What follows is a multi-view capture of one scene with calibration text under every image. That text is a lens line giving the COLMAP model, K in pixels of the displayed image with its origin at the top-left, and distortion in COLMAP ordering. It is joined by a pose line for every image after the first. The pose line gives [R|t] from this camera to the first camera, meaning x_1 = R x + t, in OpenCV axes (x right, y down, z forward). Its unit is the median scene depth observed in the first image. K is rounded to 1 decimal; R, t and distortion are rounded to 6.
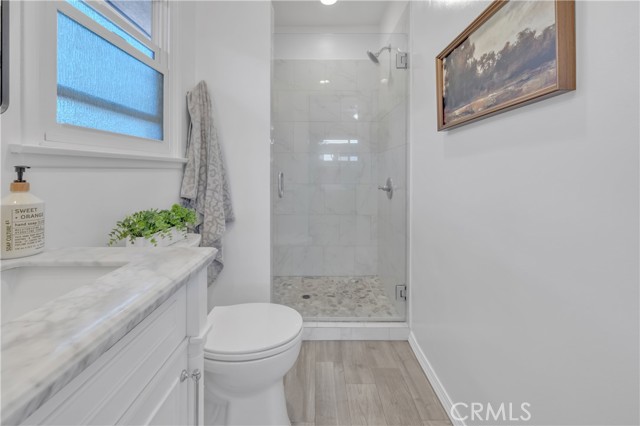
lens RADIAL K [[278.9, 0, 318.4], [0, 278.9, 170.9], [0, 0, 1]] dist [-0.001397, 0.000164]
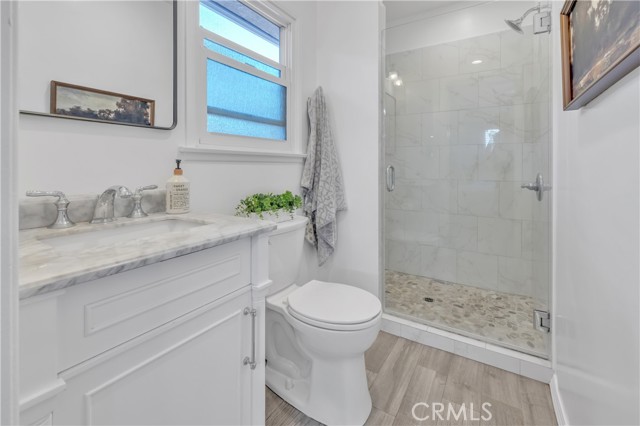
lens RADIAL K [[284.8, 0, 322.9], [0, 284.8, 166.9], [0, 0, 1]] dist [0.002257, 0.000522]
pose [[0.852945, 0.002757, -0.521993, 0.221606], [-0.002840, 0.999996, 0.000639, 0.009037], [0.521993, 0.000937, 0.852949, -0.000763]]
